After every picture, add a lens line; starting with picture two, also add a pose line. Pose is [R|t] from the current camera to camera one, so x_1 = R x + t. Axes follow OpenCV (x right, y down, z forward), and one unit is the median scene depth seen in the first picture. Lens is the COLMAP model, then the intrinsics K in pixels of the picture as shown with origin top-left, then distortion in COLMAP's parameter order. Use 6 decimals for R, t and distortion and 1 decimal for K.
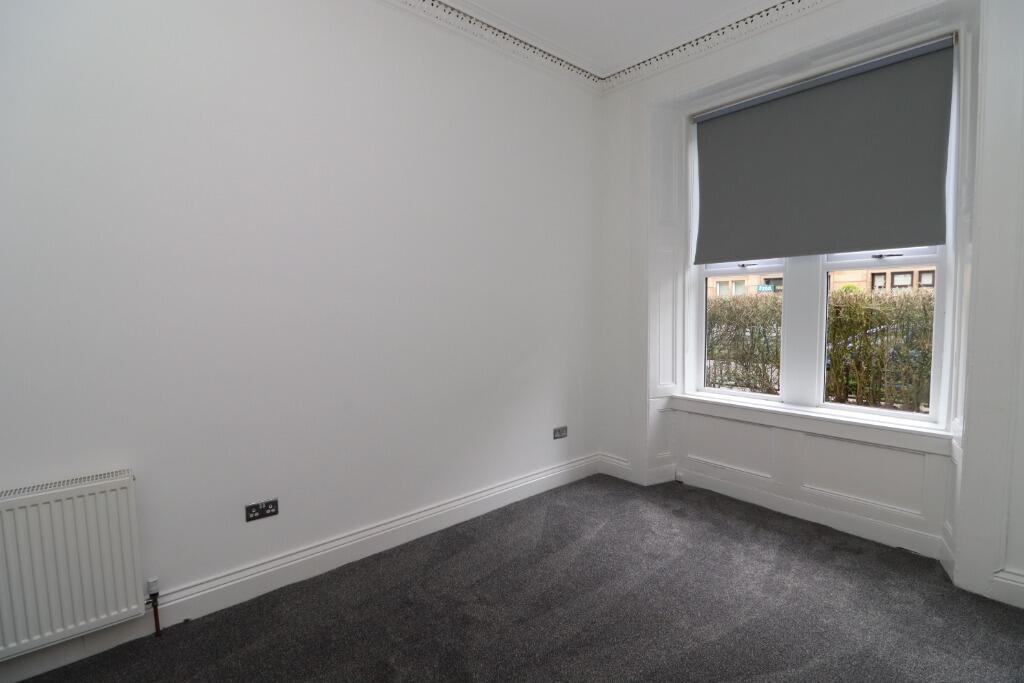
lens RADIAL K [[478.7, 0, 515.1], [0, 478.7, 344.9], [0, 0, 1]] dist [-0.001564, -0.014072]
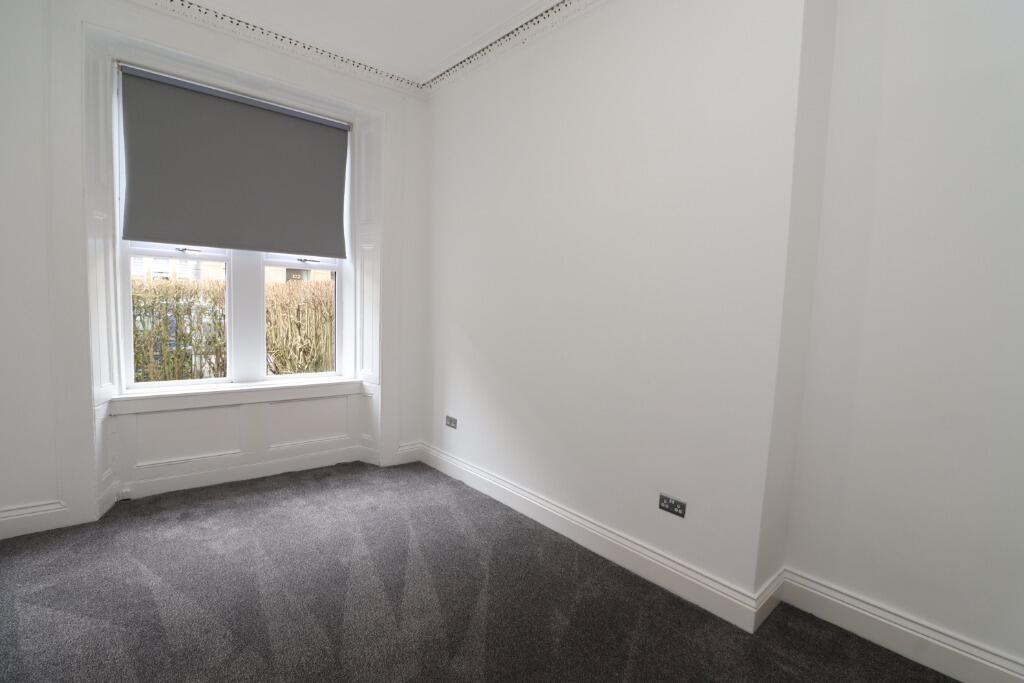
lens RADIAL K [[478.7, 0, 515.1], [0, 478.7, 344.9], [0, 0, 1]] dist [-0.001564, -0.014072]
pose [[0.011074, -0.067808, 0.997637, -0.543743], [0.041634, 0.996864, 0.067293, -0.012184], [-0.999072, 0.040791, 0.013862, 0.358739]]
